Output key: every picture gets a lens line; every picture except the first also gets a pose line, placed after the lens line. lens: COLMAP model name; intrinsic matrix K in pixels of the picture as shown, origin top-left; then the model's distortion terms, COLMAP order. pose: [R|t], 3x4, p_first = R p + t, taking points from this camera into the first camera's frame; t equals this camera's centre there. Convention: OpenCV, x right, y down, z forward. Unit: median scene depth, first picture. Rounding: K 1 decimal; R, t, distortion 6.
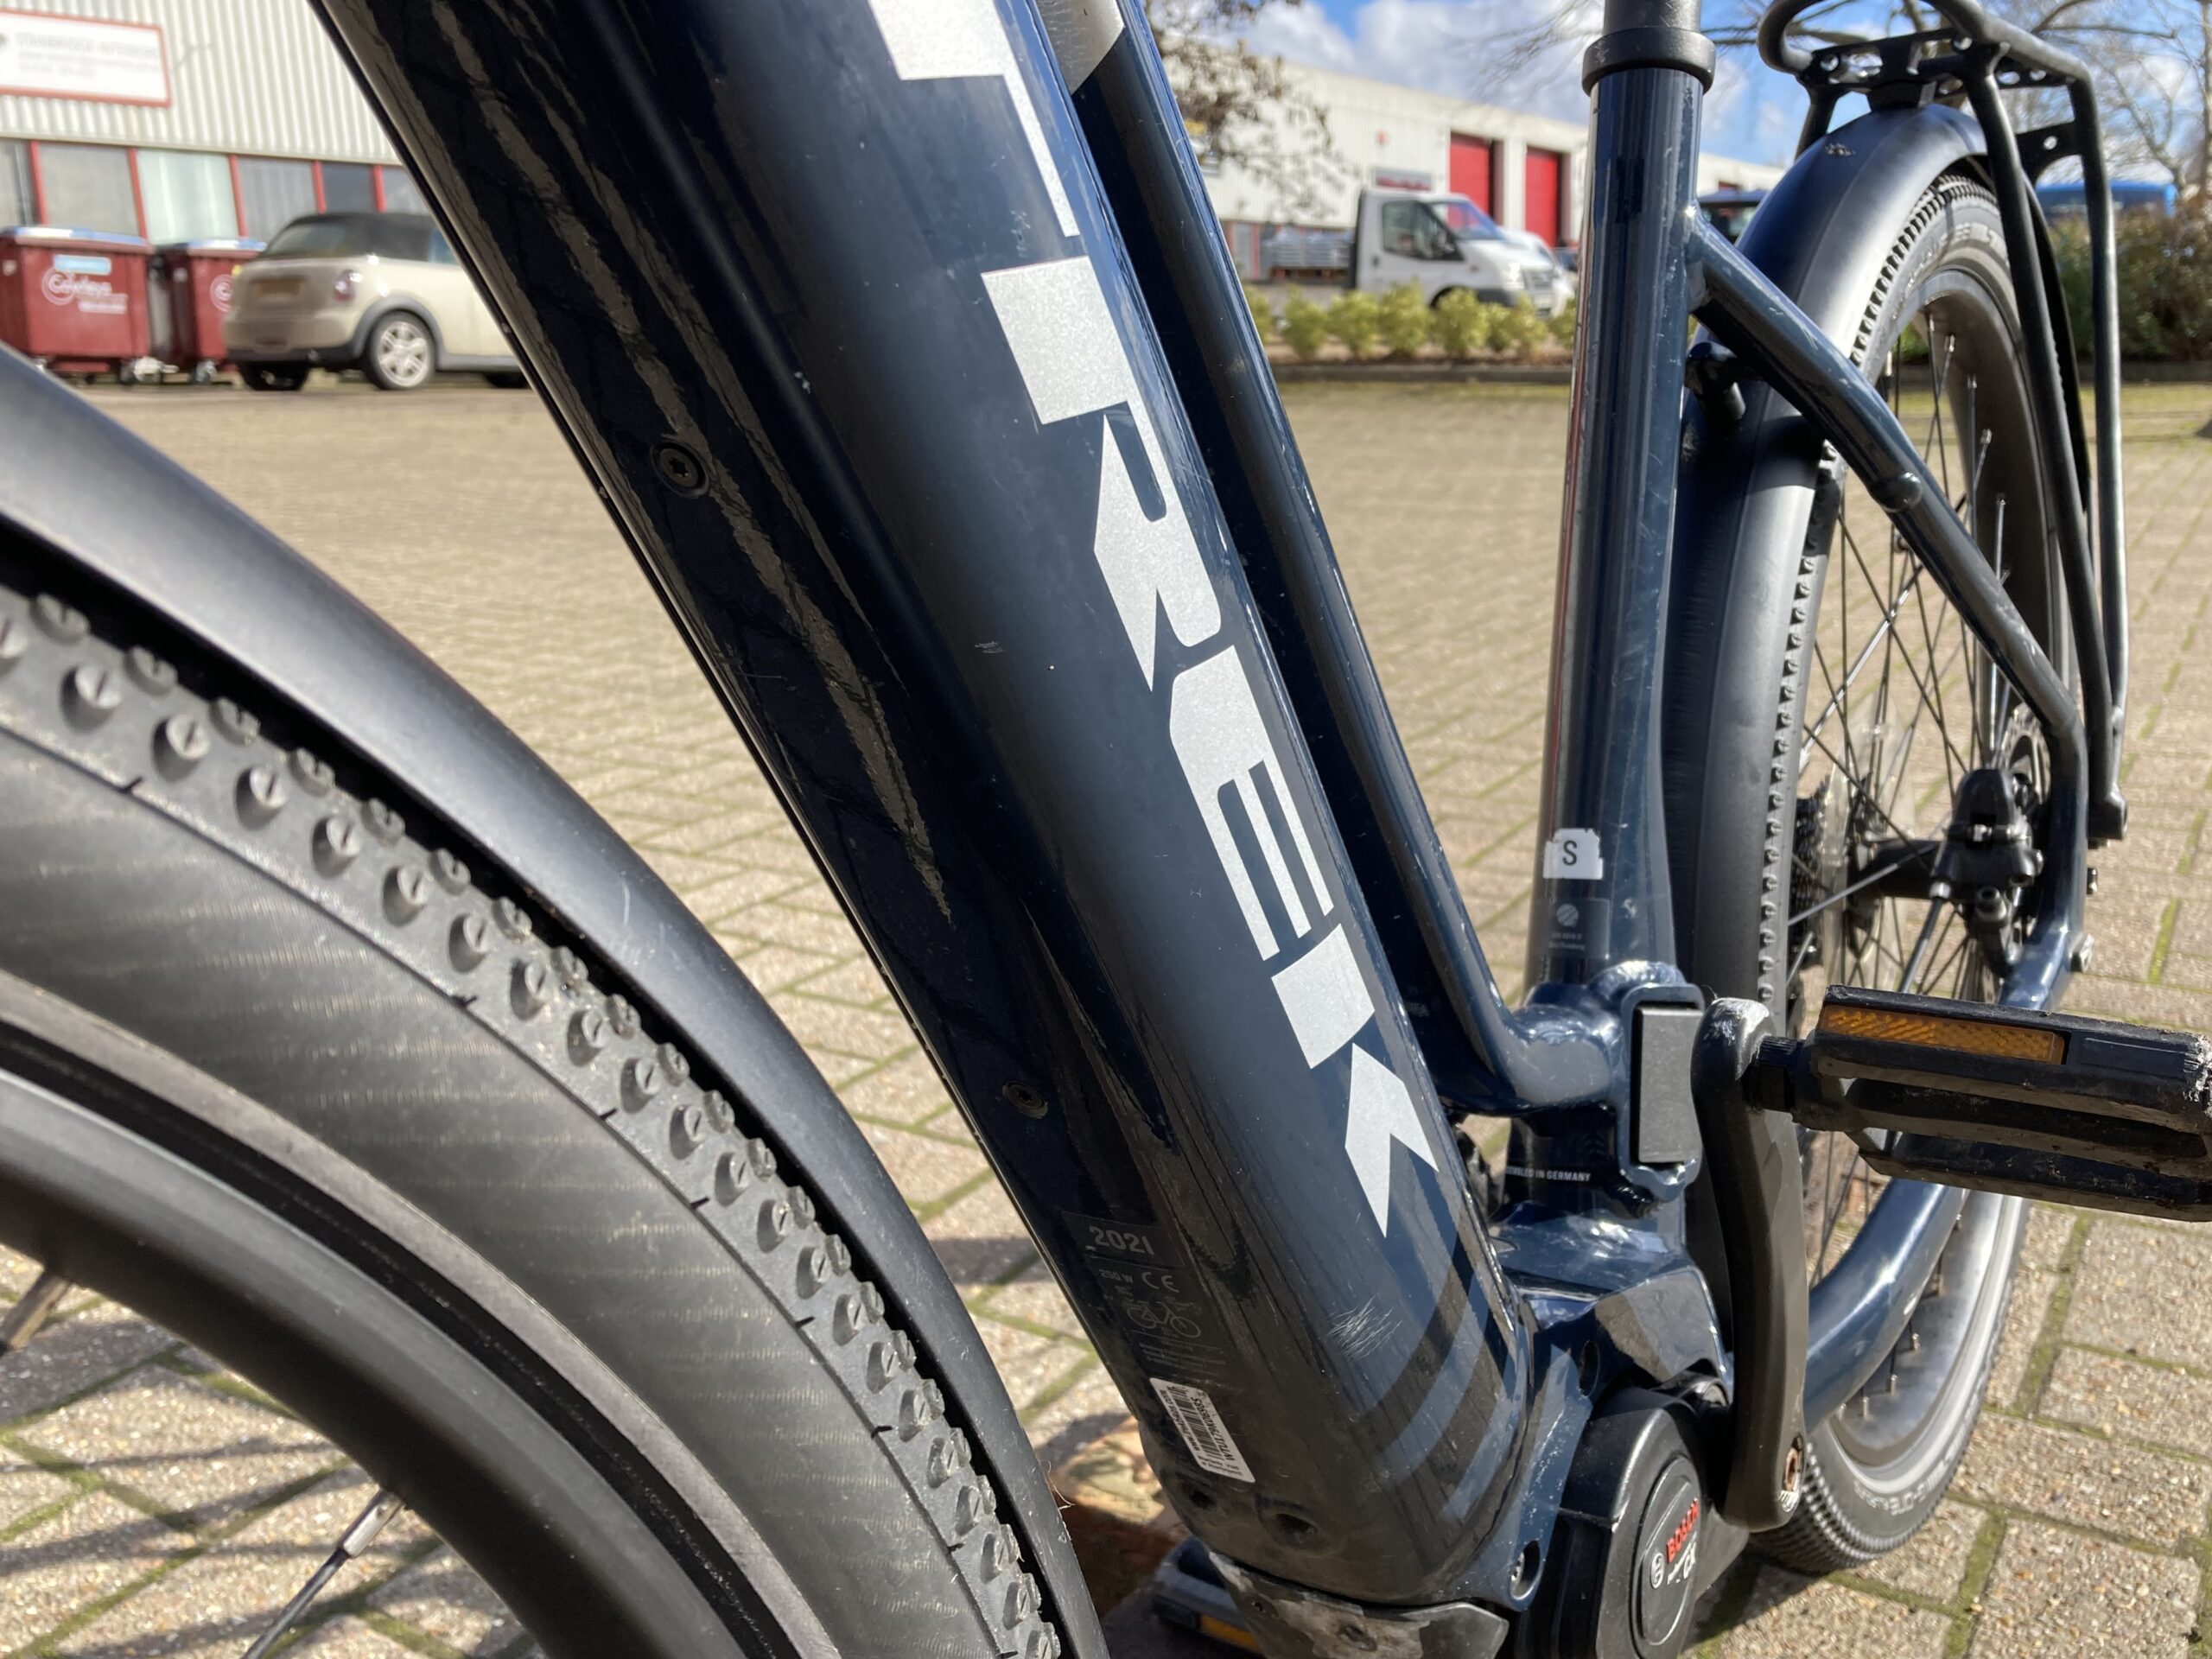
lens RADIAL K [[1968.8, 0, 1110.8], [0, 1968.8, 827.7], [0, 0, 1]] dist [0.023511, -0.014289]
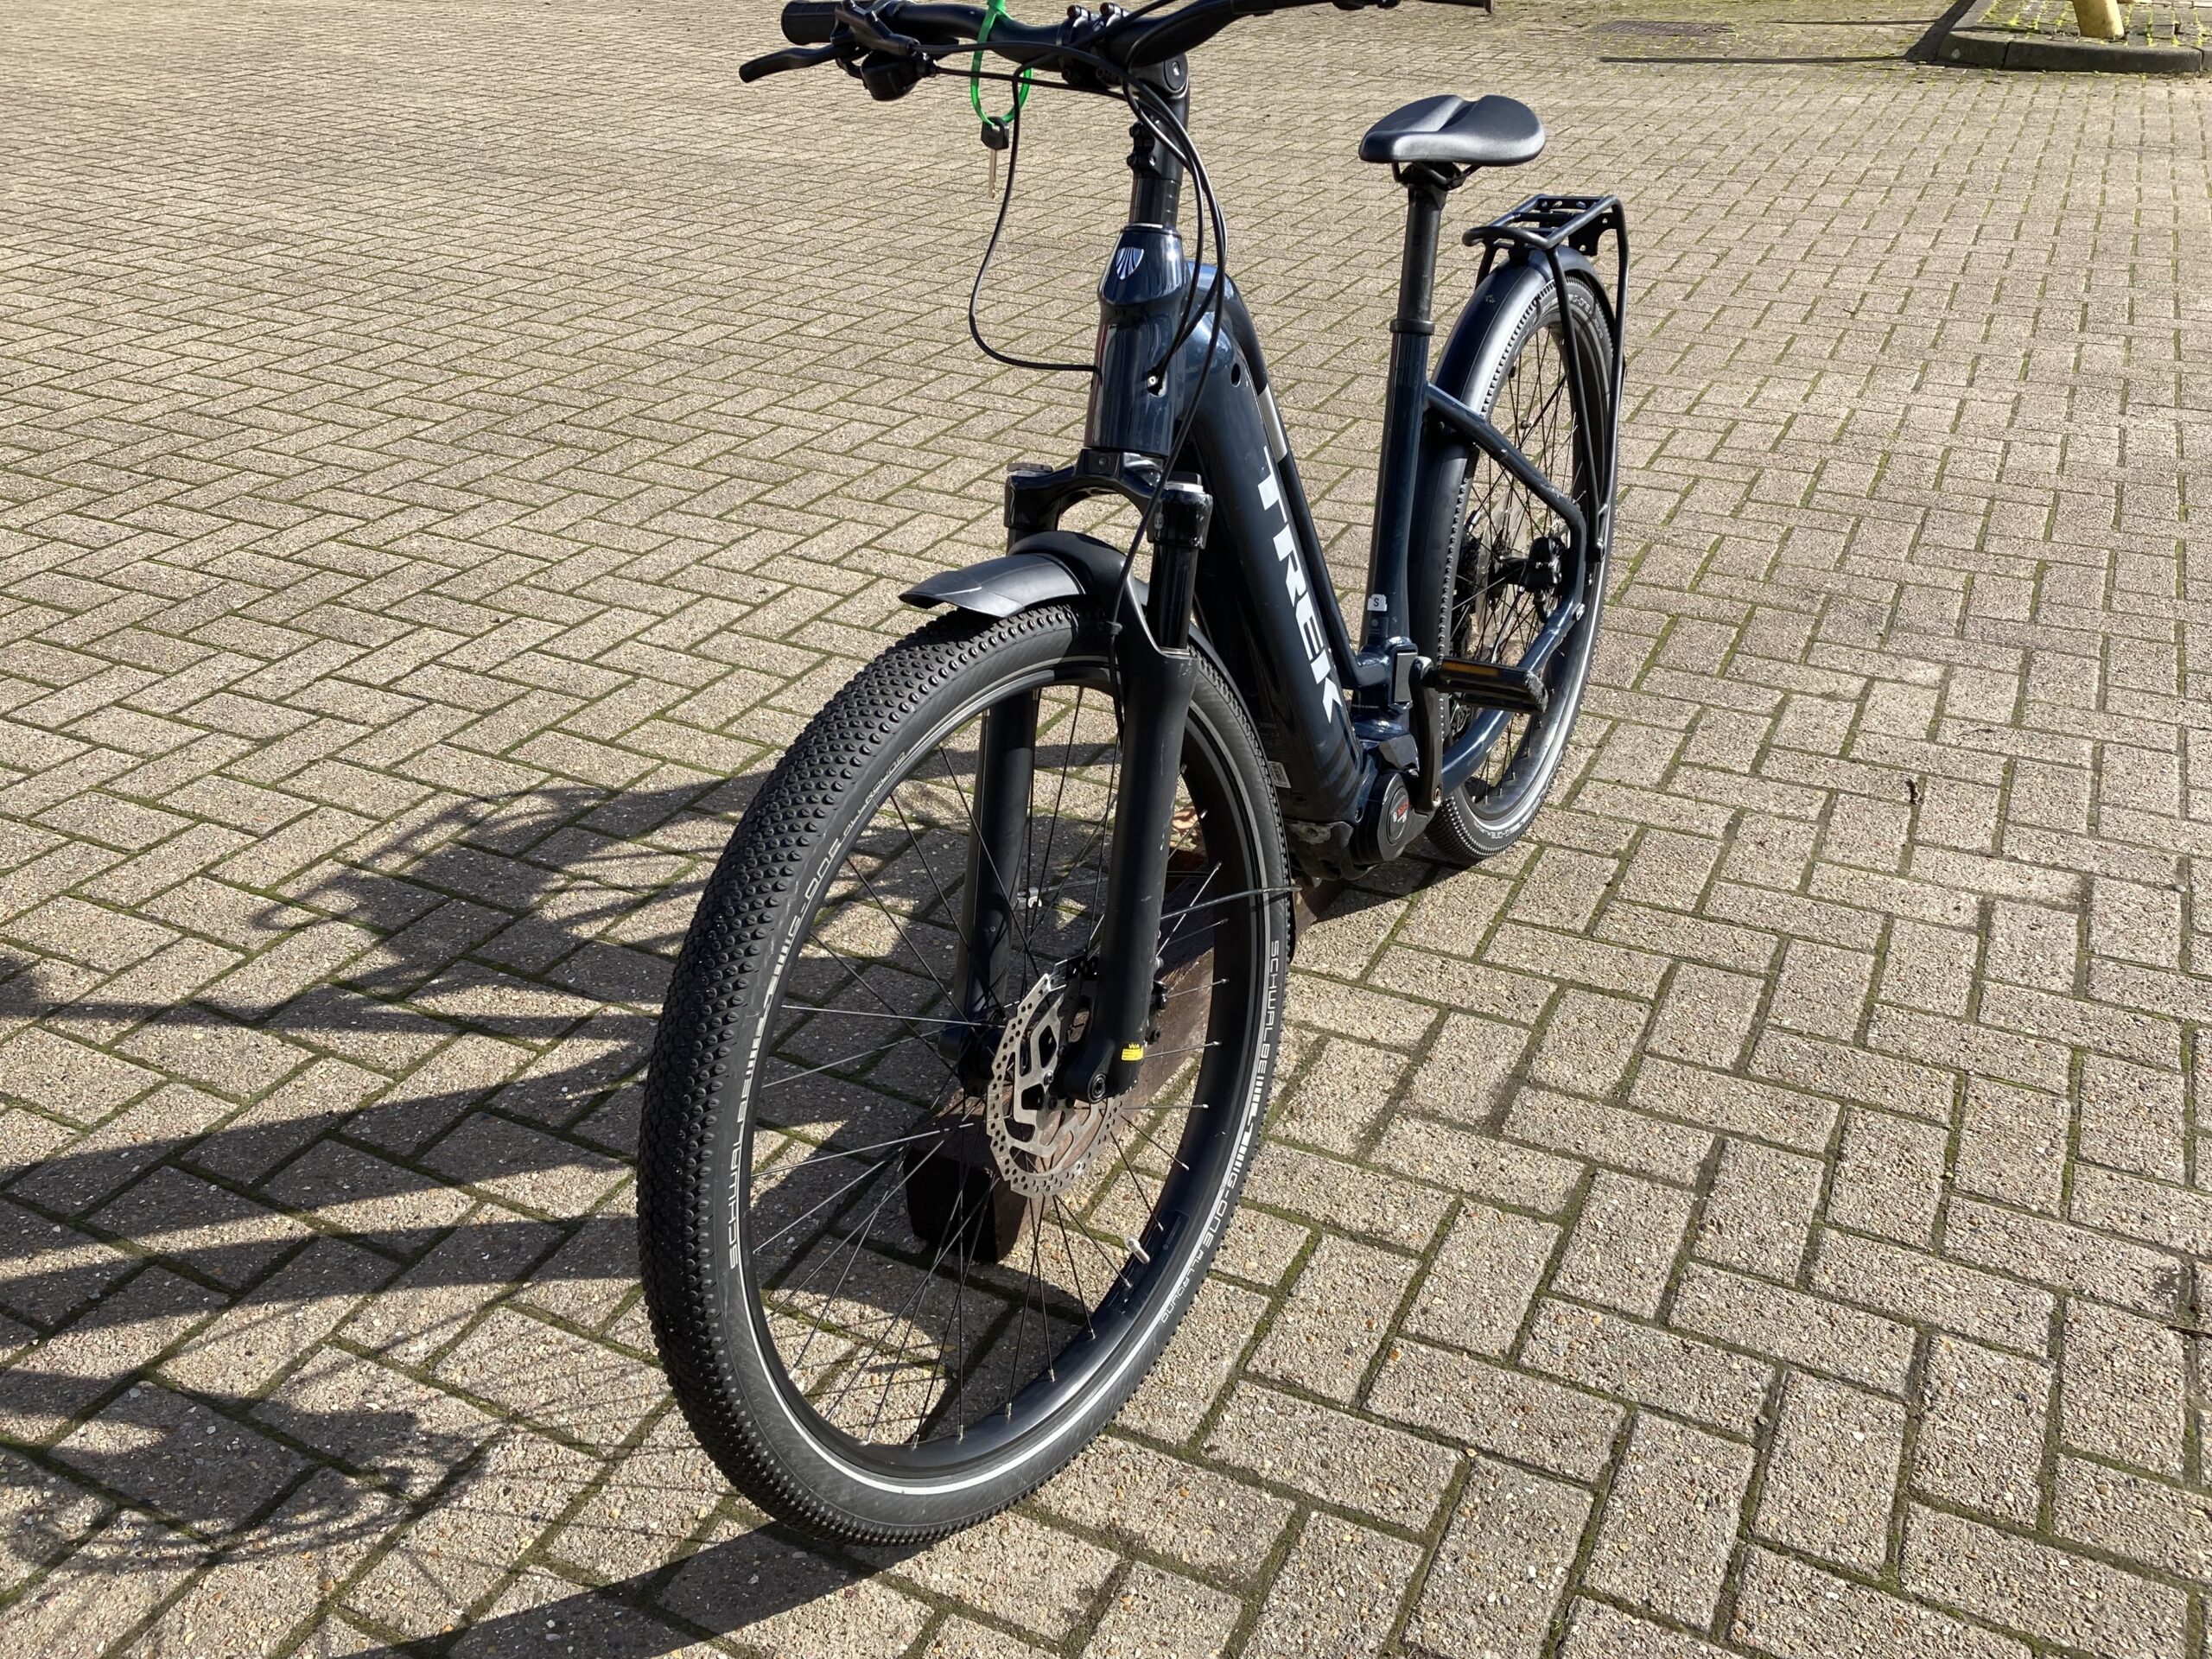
lens RADIAL K [[1968.8, 0, 1071.5], [0, 1968.8, 845.2], [0, 0, 1]] dist [0.023511, -0.014289]
pose [[0.995943, -0.025472, 0.086309, -0.323008], [0.004065, 0.970859, 0.239618, -0.225406], [-0.089897, -0.238295, 0.967023, -1.264840]]
